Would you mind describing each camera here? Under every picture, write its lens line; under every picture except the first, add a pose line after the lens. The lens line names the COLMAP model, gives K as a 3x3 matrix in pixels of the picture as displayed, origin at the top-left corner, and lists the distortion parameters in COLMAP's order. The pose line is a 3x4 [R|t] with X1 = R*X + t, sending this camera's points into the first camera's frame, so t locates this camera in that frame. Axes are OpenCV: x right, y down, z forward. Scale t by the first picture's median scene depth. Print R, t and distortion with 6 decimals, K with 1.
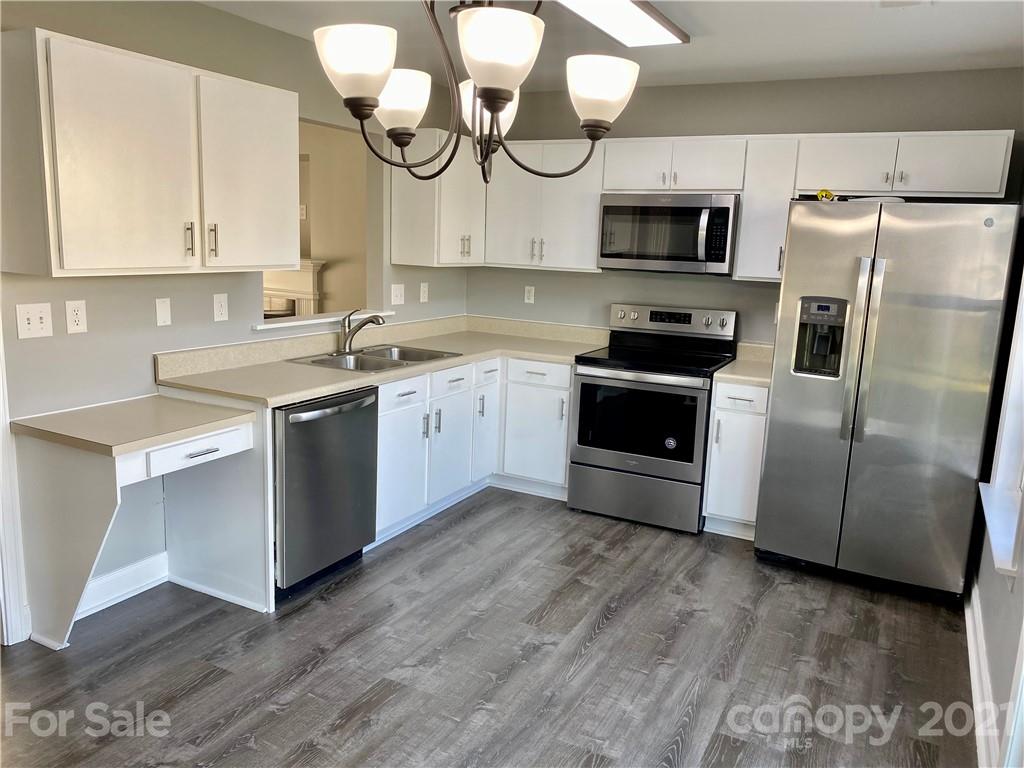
lens RADIAL K [[771.0, 0, 515.2], [0, 771.0, 385.2], [0, 0, 1]] dist [0.013609, 0.000333]
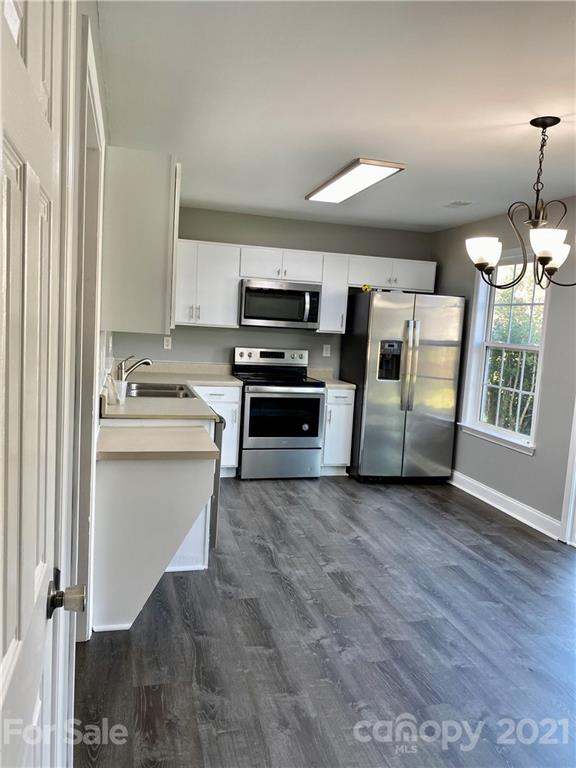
lens RADIAL K [[580.2, 0, 288.0], [0, 580.2, 384.0], [0, 0, 1]] dist [0.166014, -0.329050]
pose [[0.734644, -0.066302, 0.675205, -0.824138], [0.098300, 0.995114, -0.009239, -0.014261], [-0.671293, 0.073160, 0.737572, 0.078903]]
